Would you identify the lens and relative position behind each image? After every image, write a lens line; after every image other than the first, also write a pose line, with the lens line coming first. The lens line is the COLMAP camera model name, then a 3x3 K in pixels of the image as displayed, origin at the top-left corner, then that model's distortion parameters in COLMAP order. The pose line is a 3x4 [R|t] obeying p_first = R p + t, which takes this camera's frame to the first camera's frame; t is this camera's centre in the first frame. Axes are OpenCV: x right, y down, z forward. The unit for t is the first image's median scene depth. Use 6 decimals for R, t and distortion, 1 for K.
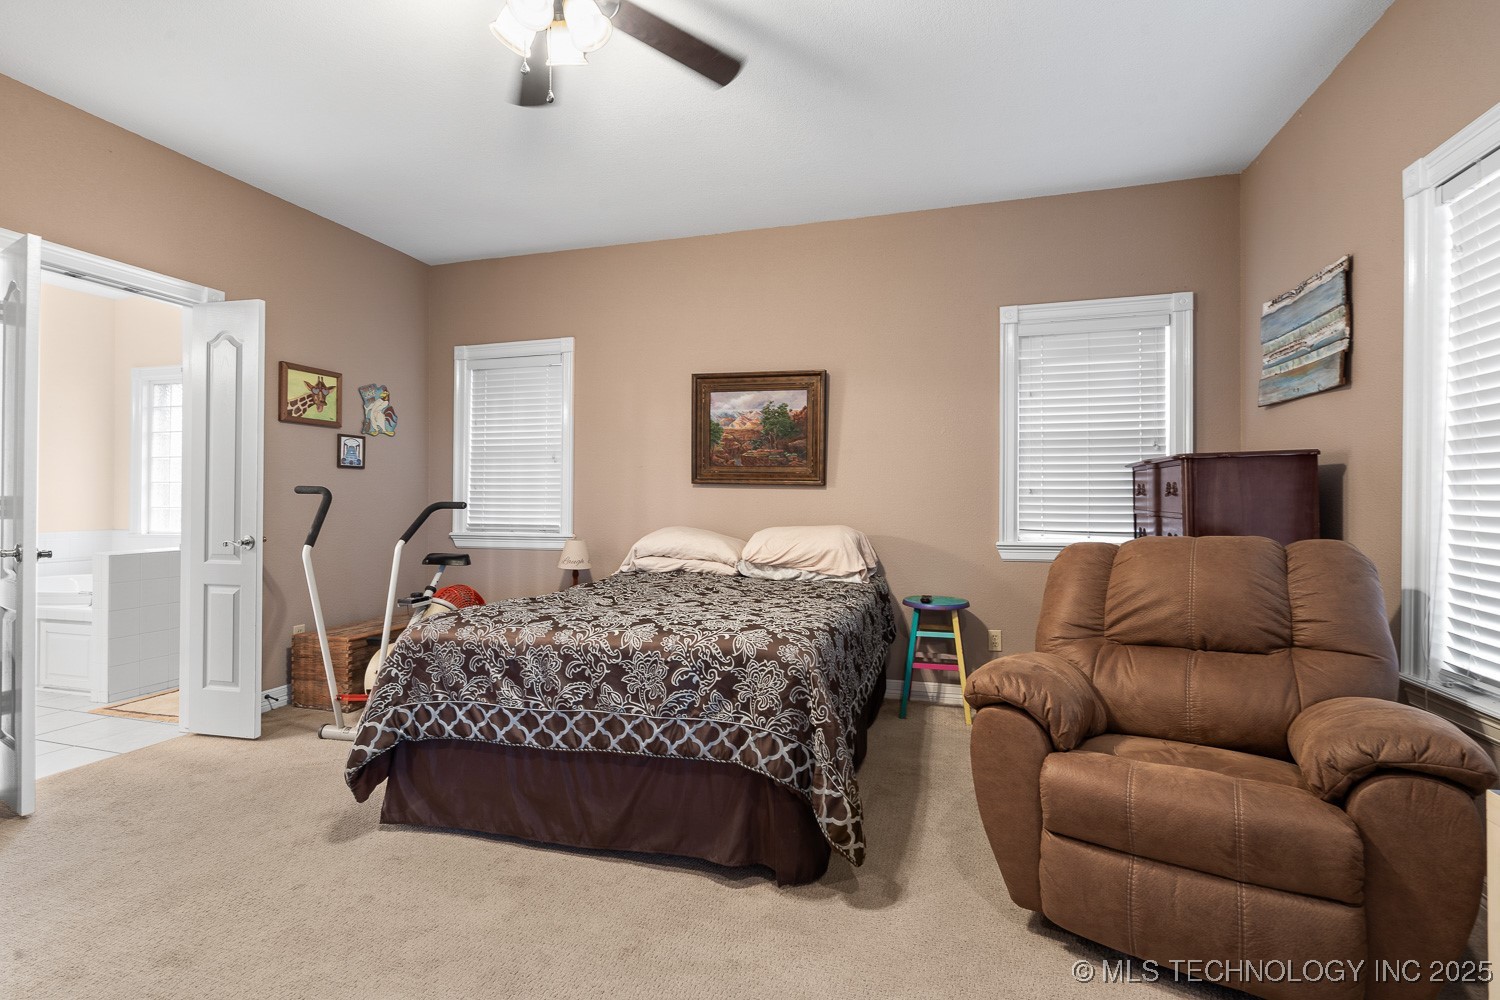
lens RADIAL K [[701.5, 0, 746.1], [0, 701.5, 491.4], [0, 0, 1]] dist [0.000732, 0.001152]
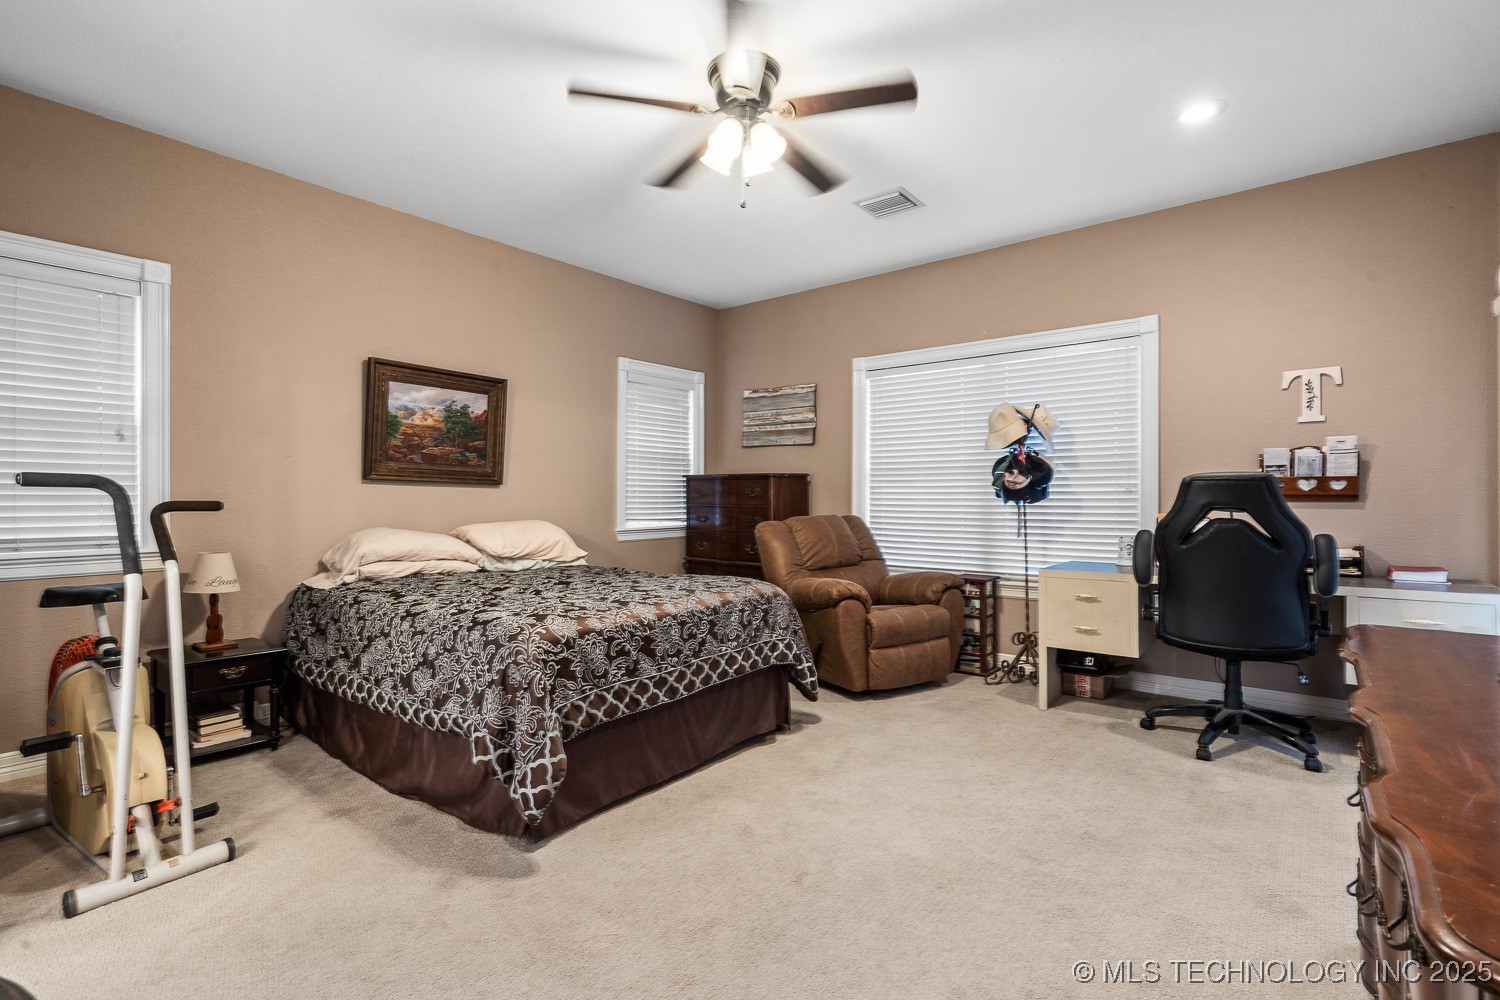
lens RADIAL K [[701.5, 0, 739.2], [0, 701.5, 503.3], [0, 0, 1]] dist [0.000732, 0.001152]
pose [[0.394087, -0.007197, 0.919045, -0.926614], [-0.010244, 0.999873, 0.012223, 0.003859], [-0.919016, -0.014231, 0.393964, 0.281965]]
